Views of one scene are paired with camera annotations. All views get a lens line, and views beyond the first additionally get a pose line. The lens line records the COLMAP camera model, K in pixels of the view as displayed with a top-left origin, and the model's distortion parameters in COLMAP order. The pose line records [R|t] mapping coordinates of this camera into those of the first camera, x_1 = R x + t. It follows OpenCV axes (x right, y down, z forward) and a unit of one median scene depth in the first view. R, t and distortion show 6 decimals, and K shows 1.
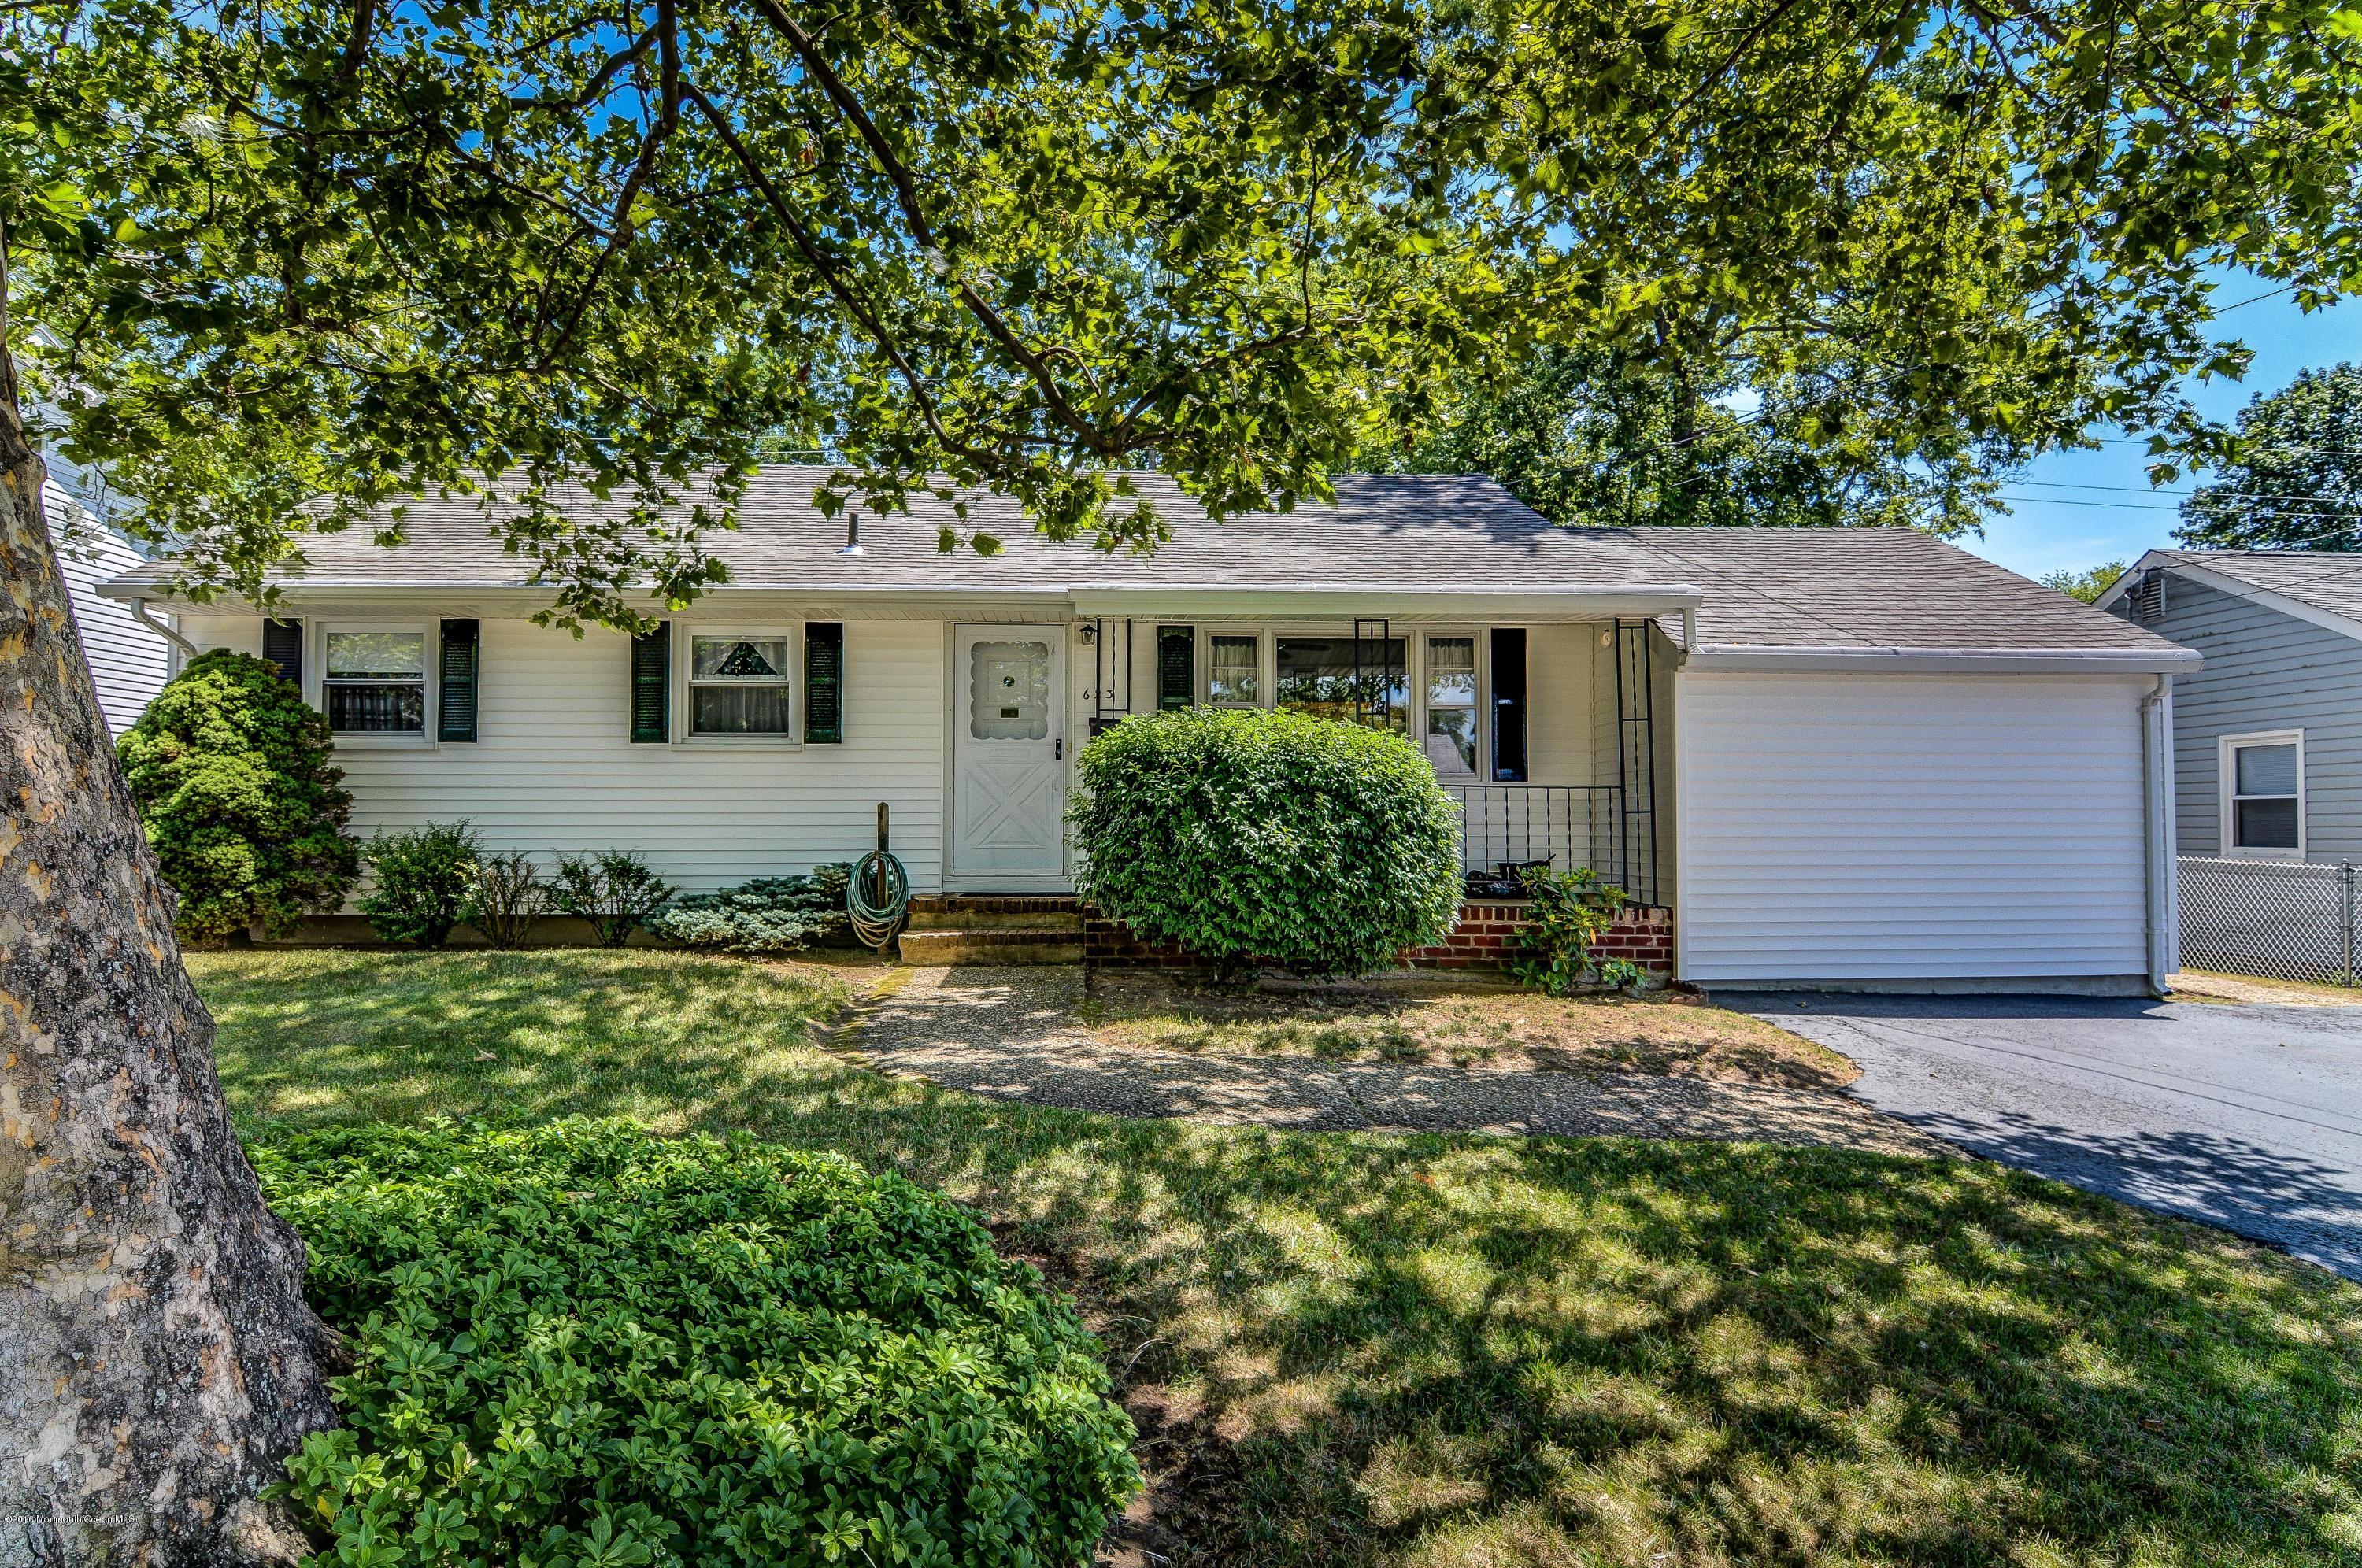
lens RADIAL K [[1272.4, 0, 1183.2], [0, 1272.4, 788.6], [0, 0, 1]] dist [-0.032902, -0.000413]
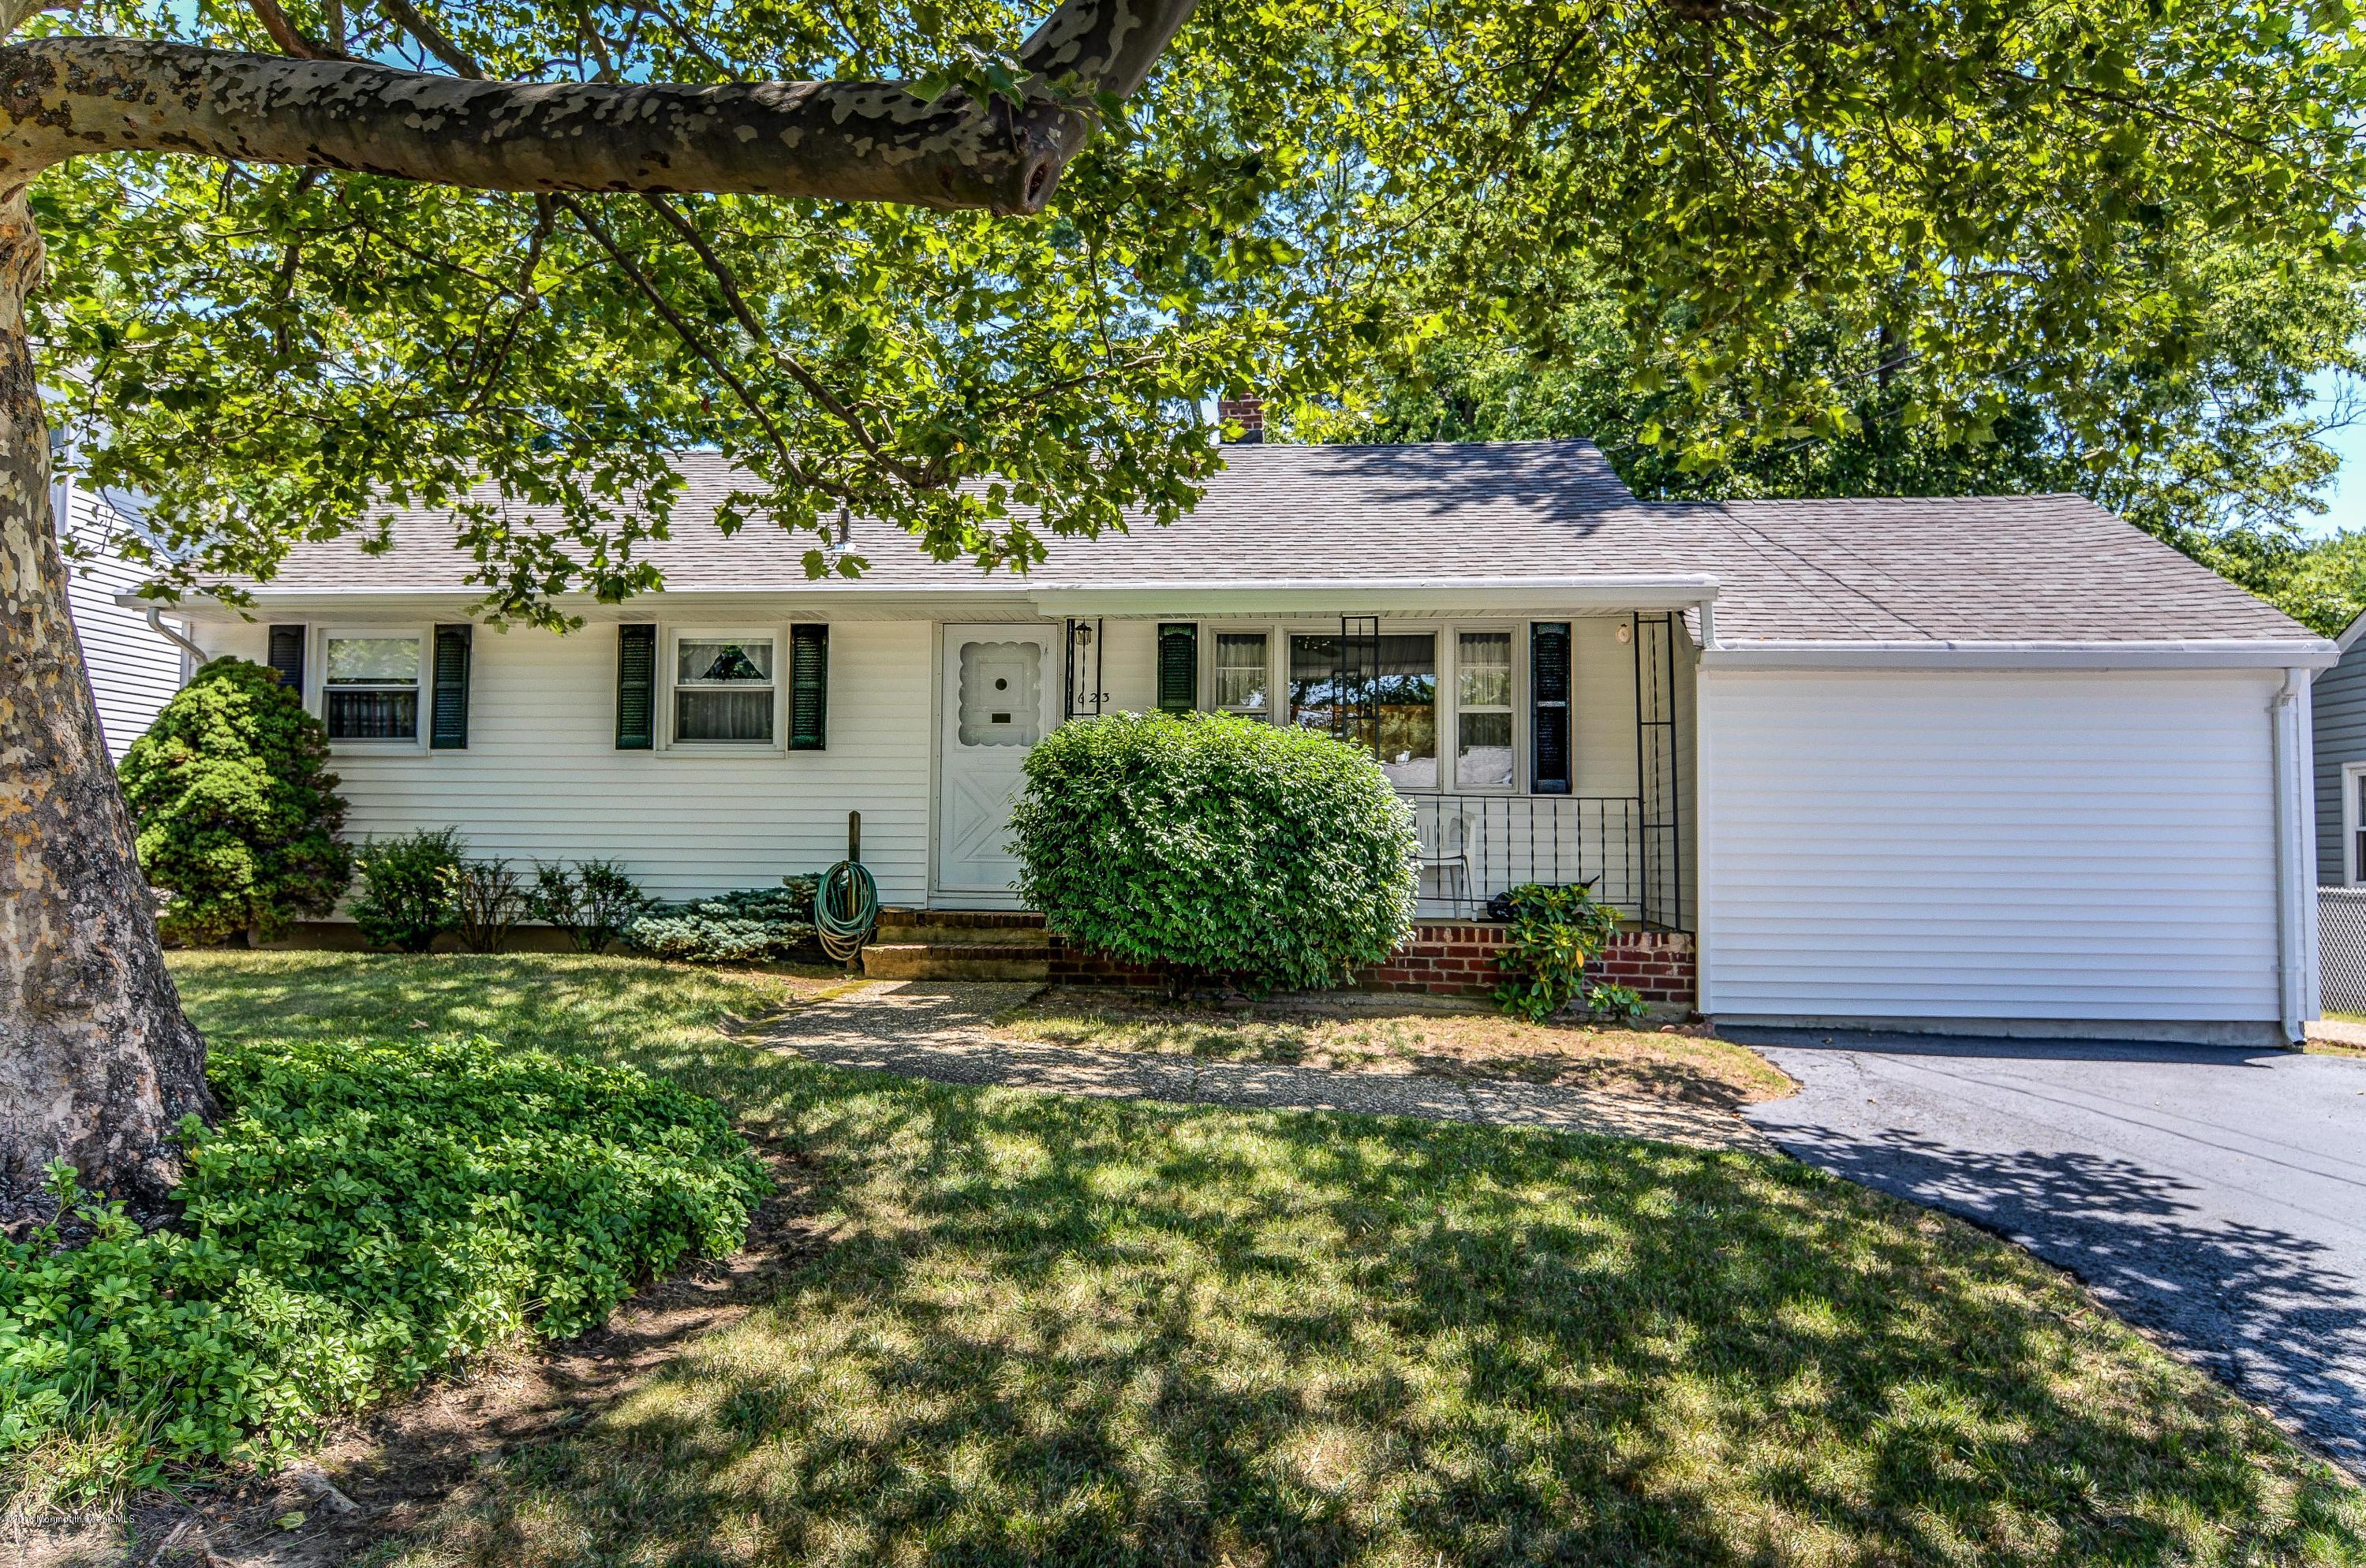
lens RADIAL K [[1639.2, 0, 1182.2], [0, 1639.2, 784.6], [0, 0, 1]] dist [-0.041029, -0.004032]
pose [[0.990583, 0.003261, -0.136878, 0.186801], [-0.006189, 0.999761, -0.020971, 0.015908], [0.136777, 0.021621, 0.990366, -0.201961]]
